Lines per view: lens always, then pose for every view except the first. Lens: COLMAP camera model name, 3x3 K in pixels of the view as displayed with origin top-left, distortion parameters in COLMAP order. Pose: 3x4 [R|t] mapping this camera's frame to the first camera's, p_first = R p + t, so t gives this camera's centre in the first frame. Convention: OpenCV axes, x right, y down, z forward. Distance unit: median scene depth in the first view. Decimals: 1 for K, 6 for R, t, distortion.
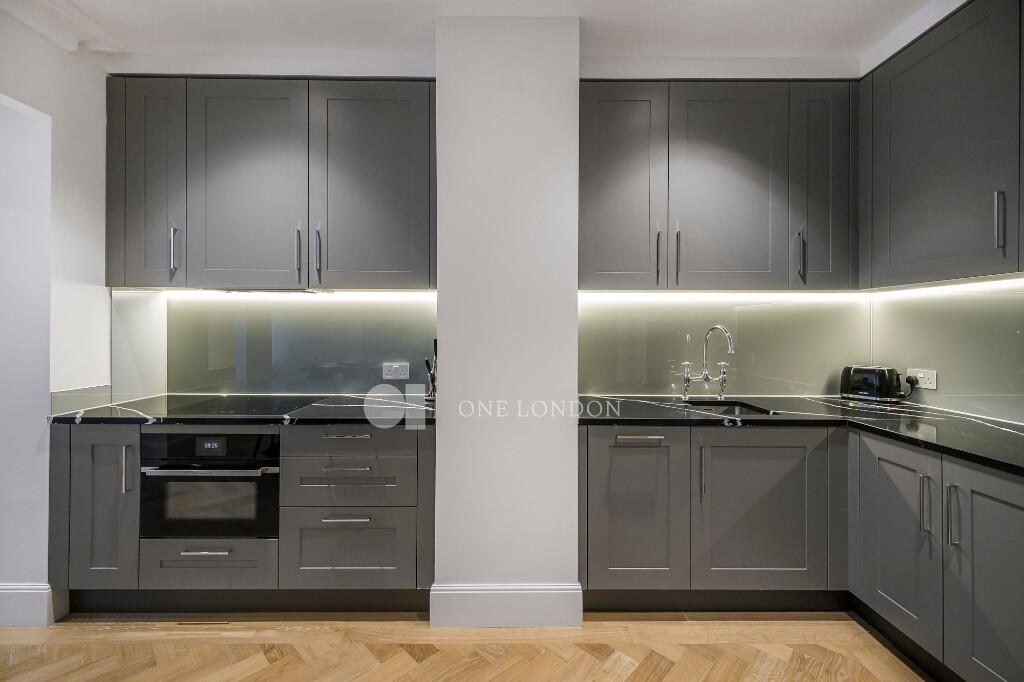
lens RADIAL K [[427.4, 0, 513.0], [0, 427.4, 332.9], [0, 0, 1]] dist [0.005204, 0.000232]
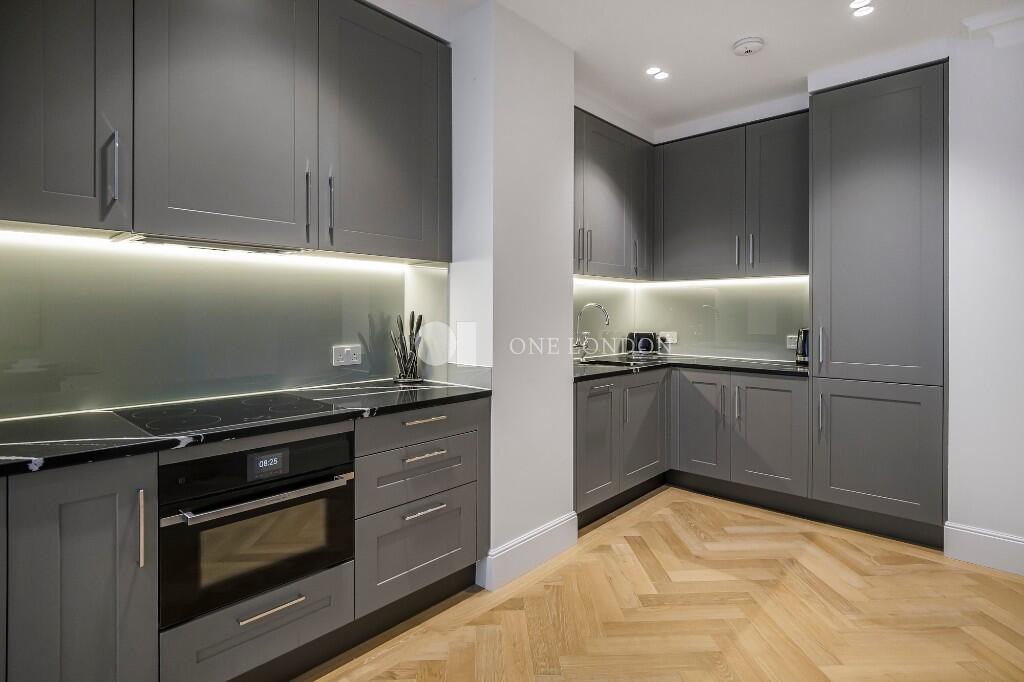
lens RADIAL K [[518.9, 0, 522.3], [0, 518.9, 315.4], [0, 0, 1]] dist [0.002484, -0.000644]
pose [[0.676877, -0.006467, 0.736068, -1.054681], [0.003796, 0.999979, 0.005295, 0.012123], [-0.736087, -0.000790, 0.676887, 0.096118]]
